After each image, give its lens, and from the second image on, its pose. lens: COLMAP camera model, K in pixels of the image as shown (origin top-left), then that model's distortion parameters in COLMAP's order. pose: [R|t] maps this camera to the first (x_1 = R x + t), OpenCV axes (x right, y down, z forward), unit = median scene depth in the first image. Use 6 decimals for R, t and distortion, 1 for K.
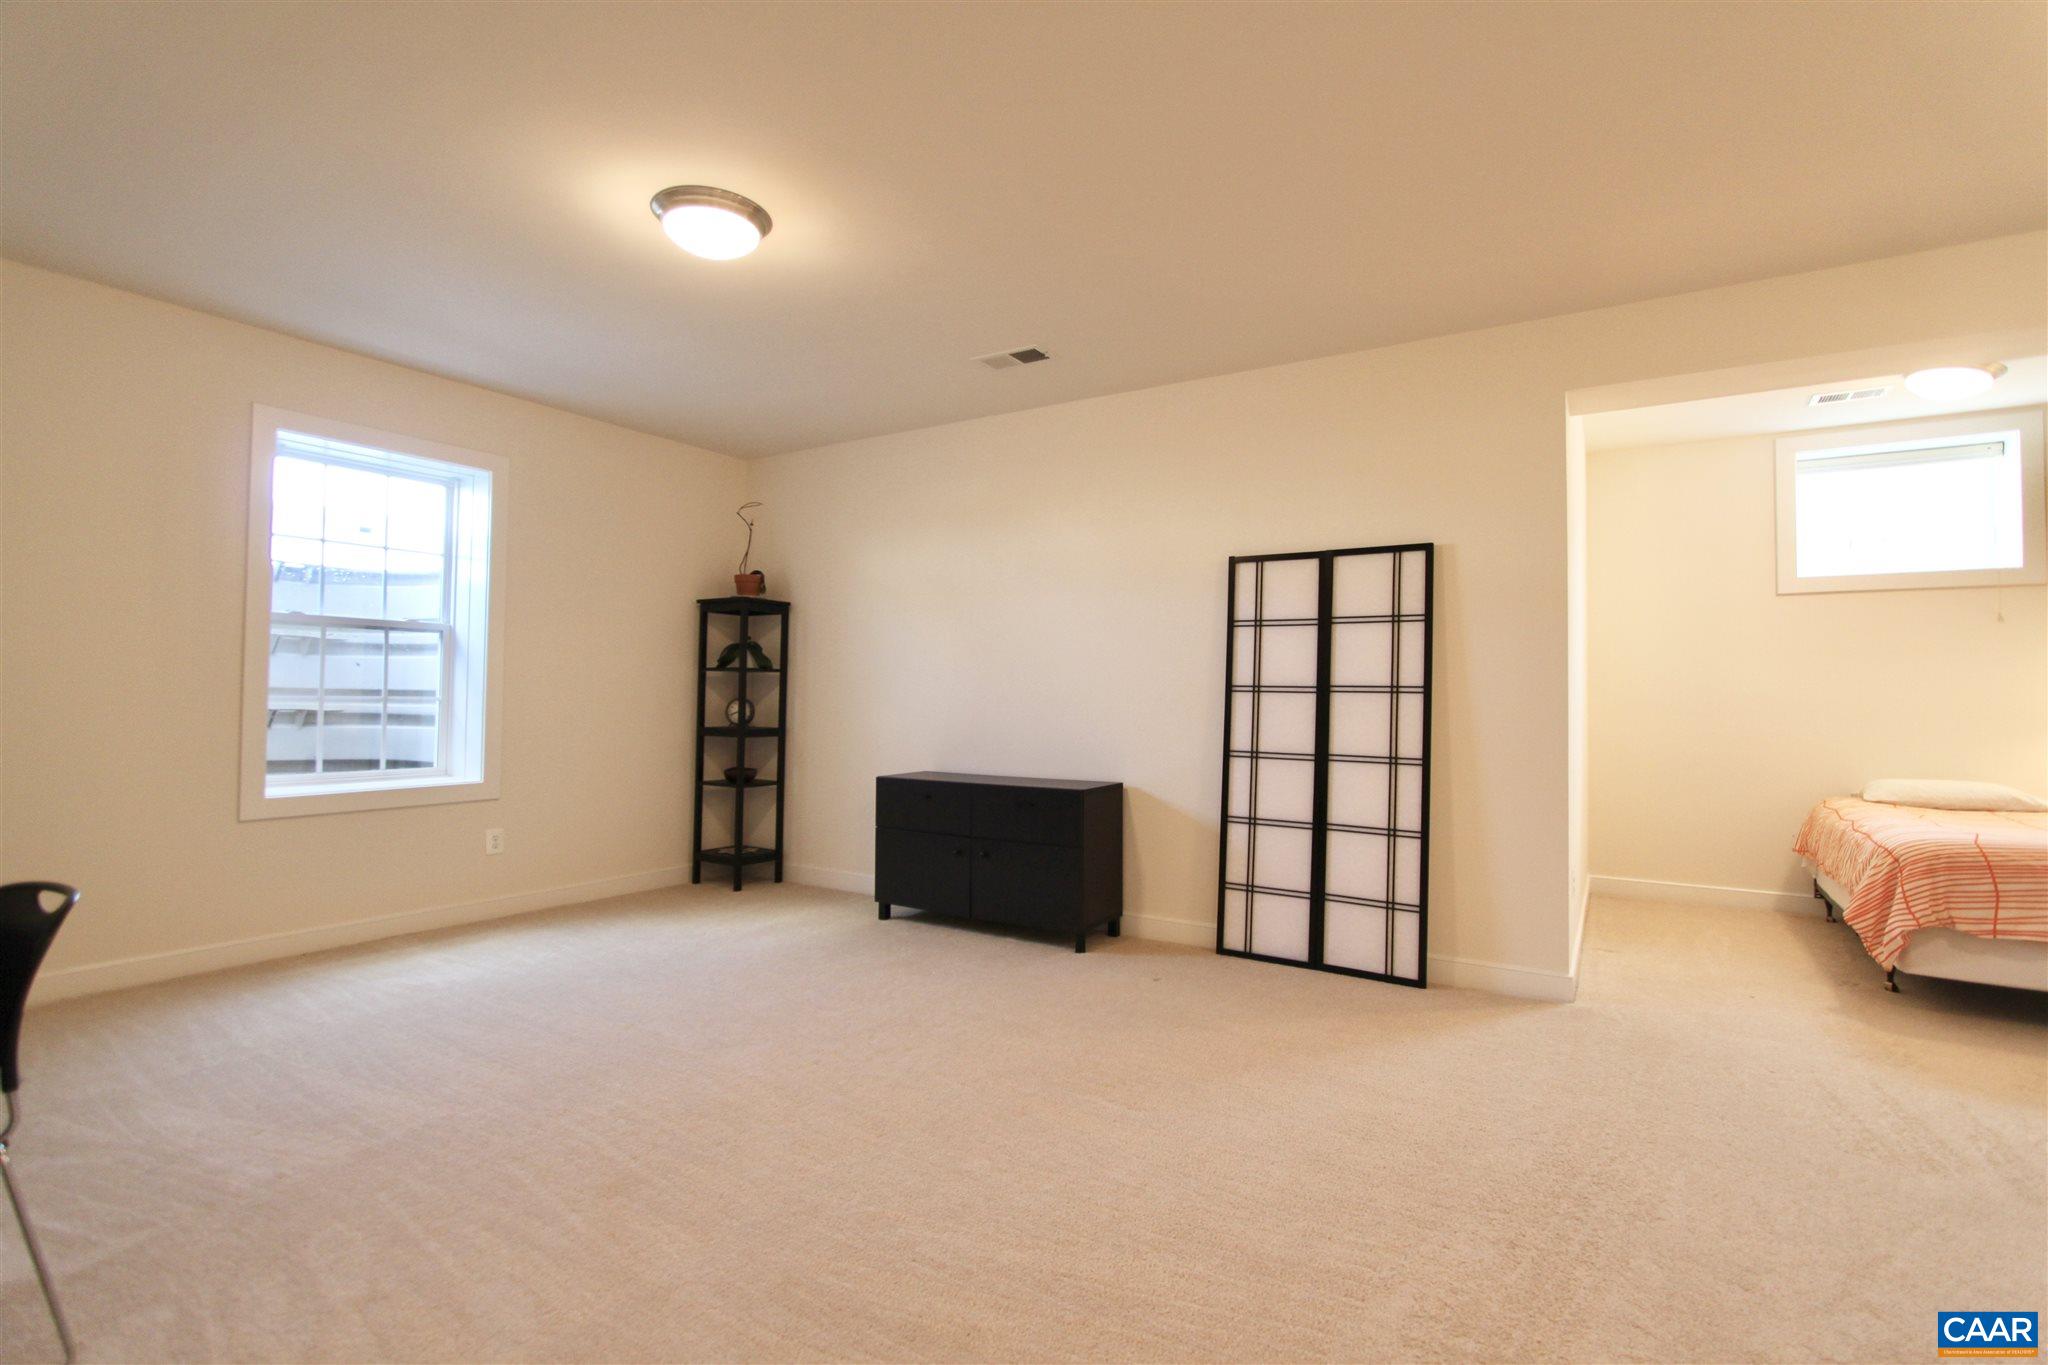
lens RADIAL K [[944.4, 0, 1030.9], [0, 944.4, 672.3], [0, 0, 1]] dist [-0.015058, 0.001726]
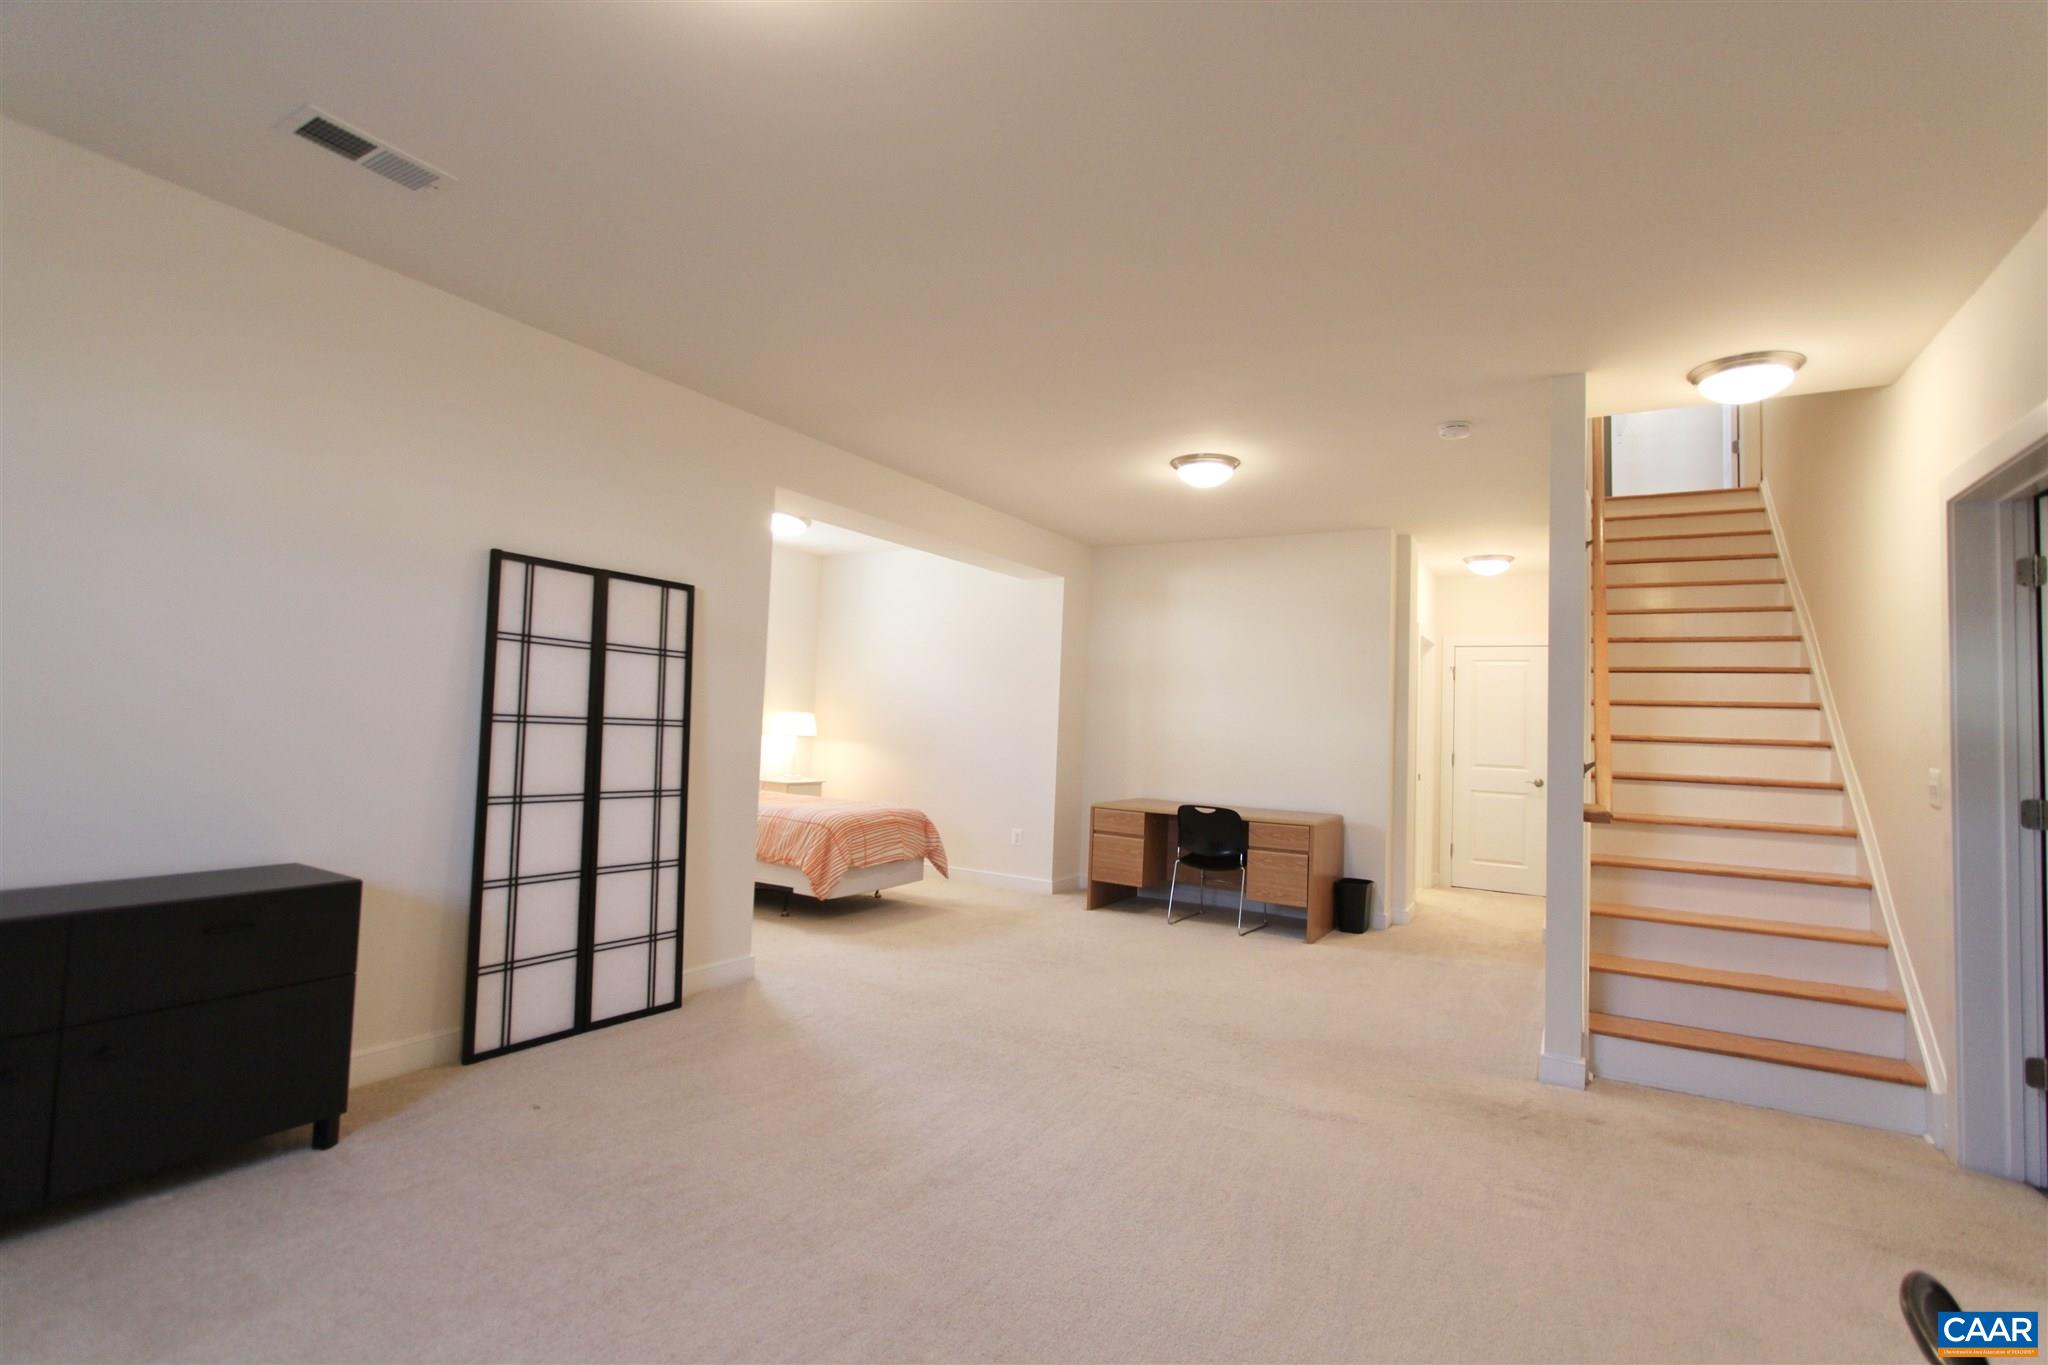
lens RADIAL K [[944.4, 0, 1030.9], [0, 944.4, 672.3], [0, 0, 1]] dist [-0.015058, 0.001726]
pose [[-0.033167, 0.046184, 0.998382, -0.616585], [-0.063517, 0.996815, -0.048221, -0.011800], [-0.997429, -0.065013, -0.030128, 0.613329]]
